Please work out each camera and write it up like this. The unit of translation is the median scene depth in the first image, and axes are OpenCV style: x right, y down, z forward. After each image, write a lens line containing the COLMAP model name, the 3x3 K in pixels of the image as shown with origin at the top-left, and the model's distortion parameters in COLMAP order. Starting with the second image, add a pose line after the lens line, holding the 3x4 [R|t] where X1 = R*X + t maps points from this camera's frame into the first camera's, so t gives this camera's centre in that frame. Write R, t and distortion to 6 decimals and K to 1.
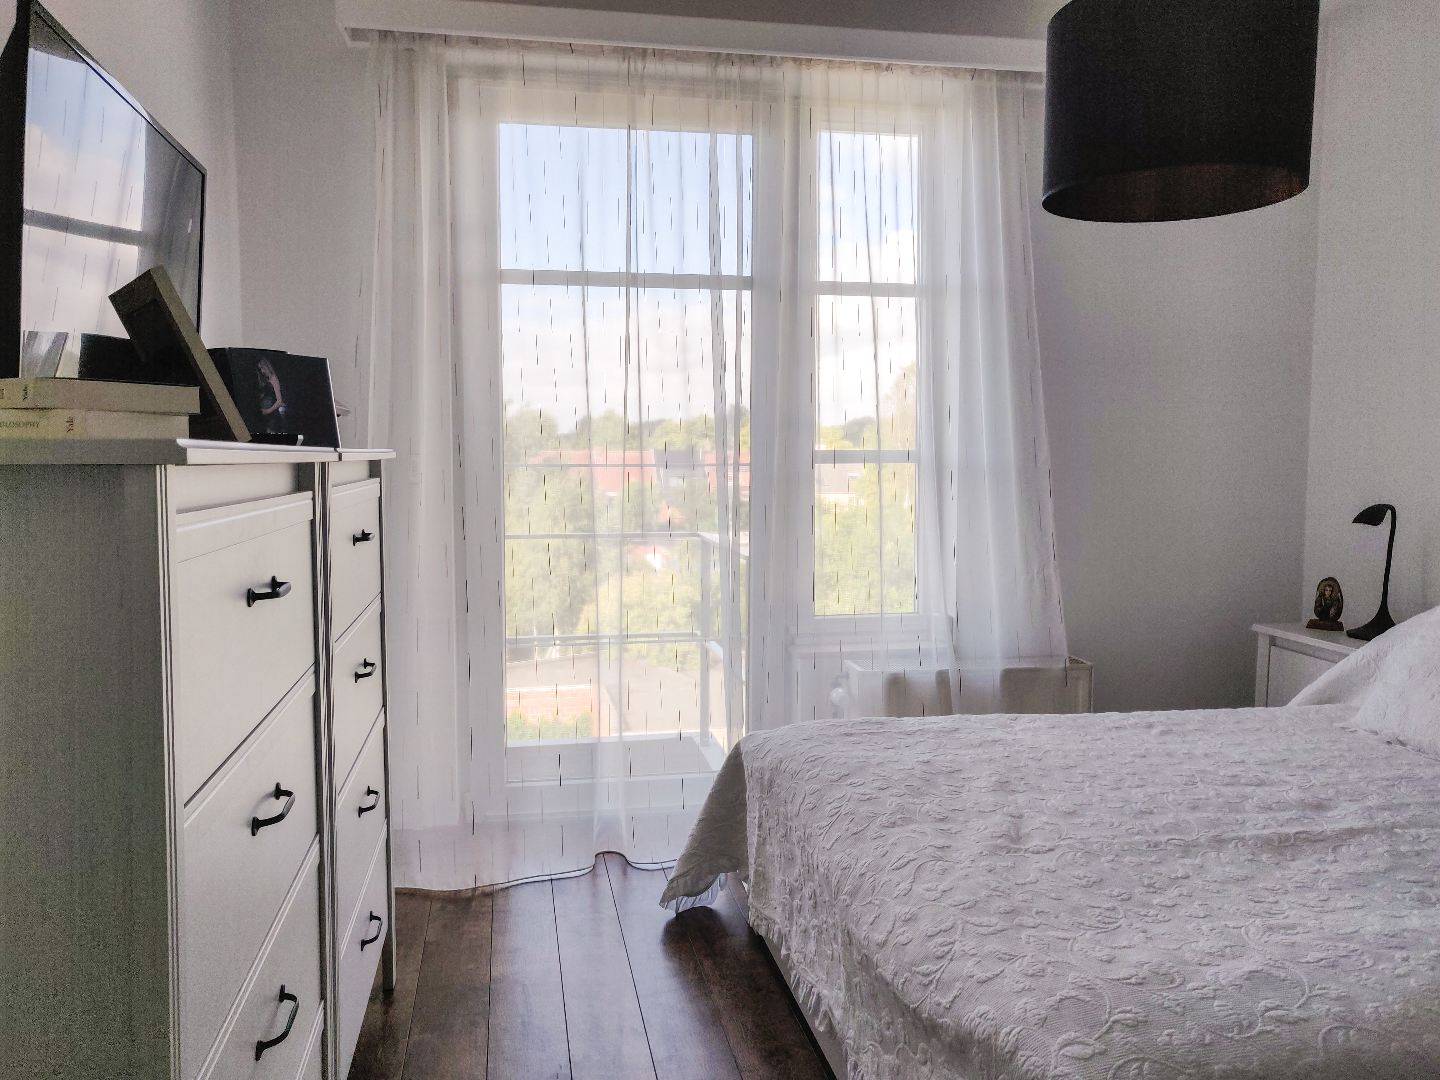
lens RADIAL K [[1121.0, 0, 712.3], [0, 1121.0, 532.5], [0, 0, 1]] dist [0.004038, 0.049197]
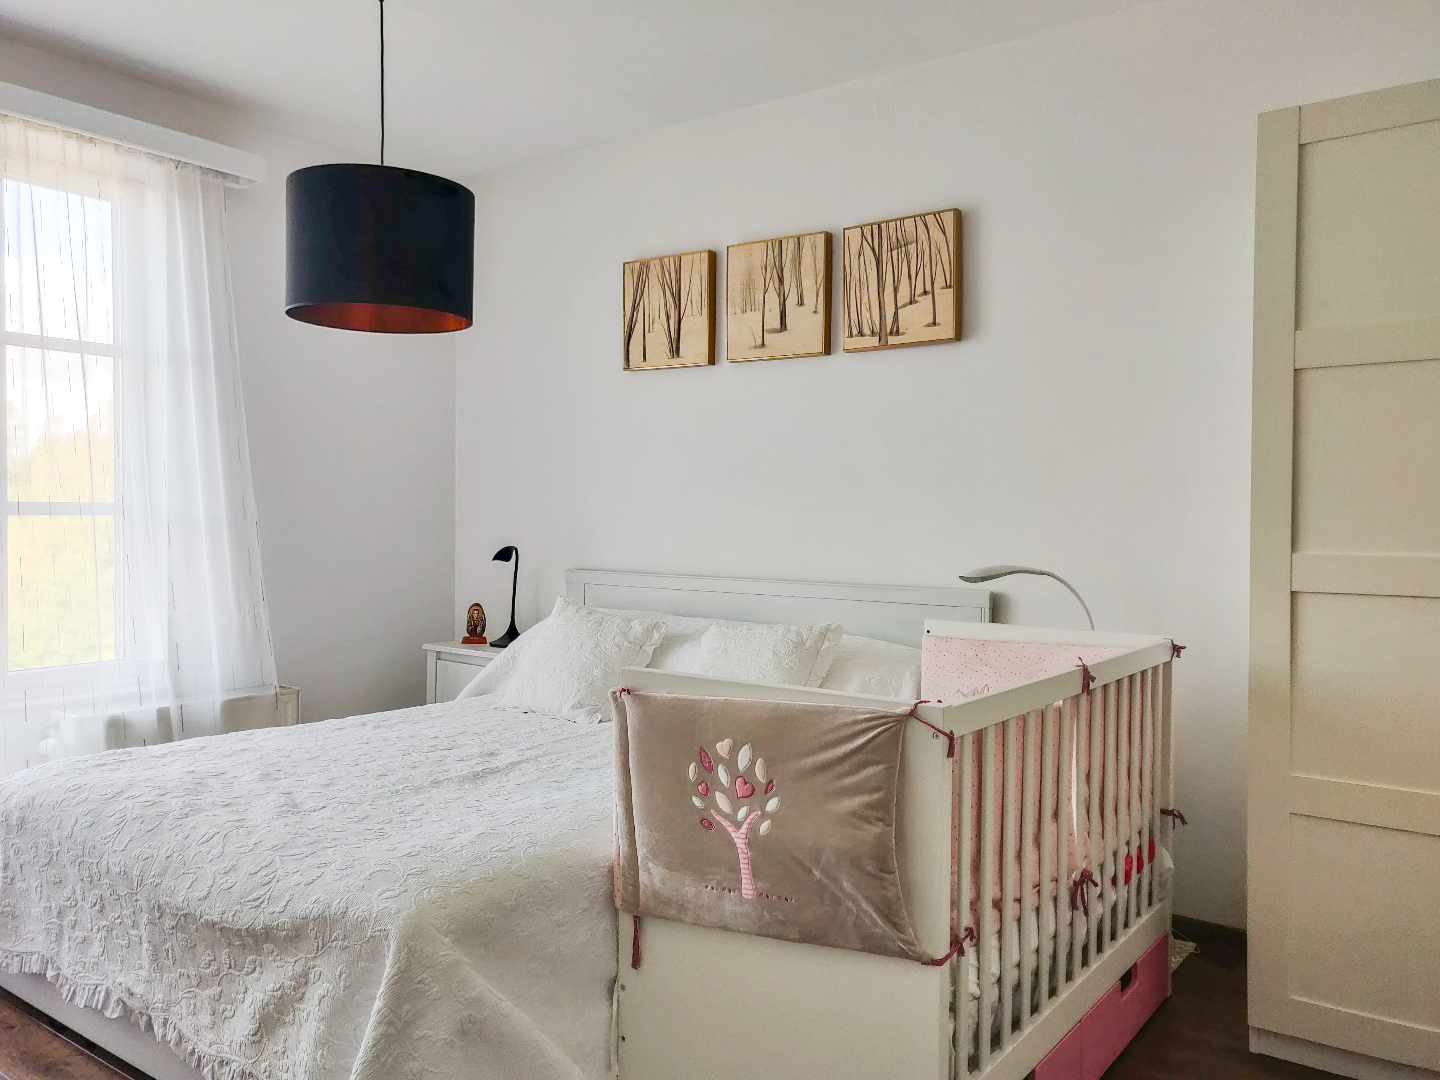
lens RADIAL K [[1121.0, 0, 720.9], [0, 1121.0, 542.2], [0, 0, 1]] dist [0.004038, 0.049197]
pose [[0.733277, -0.012437, 0.679817, -0.193692], [0.040506, 0.998856, -0.025418, 0.019961], [-0.678723, 0.046175, 0.732941, -0.228760]]
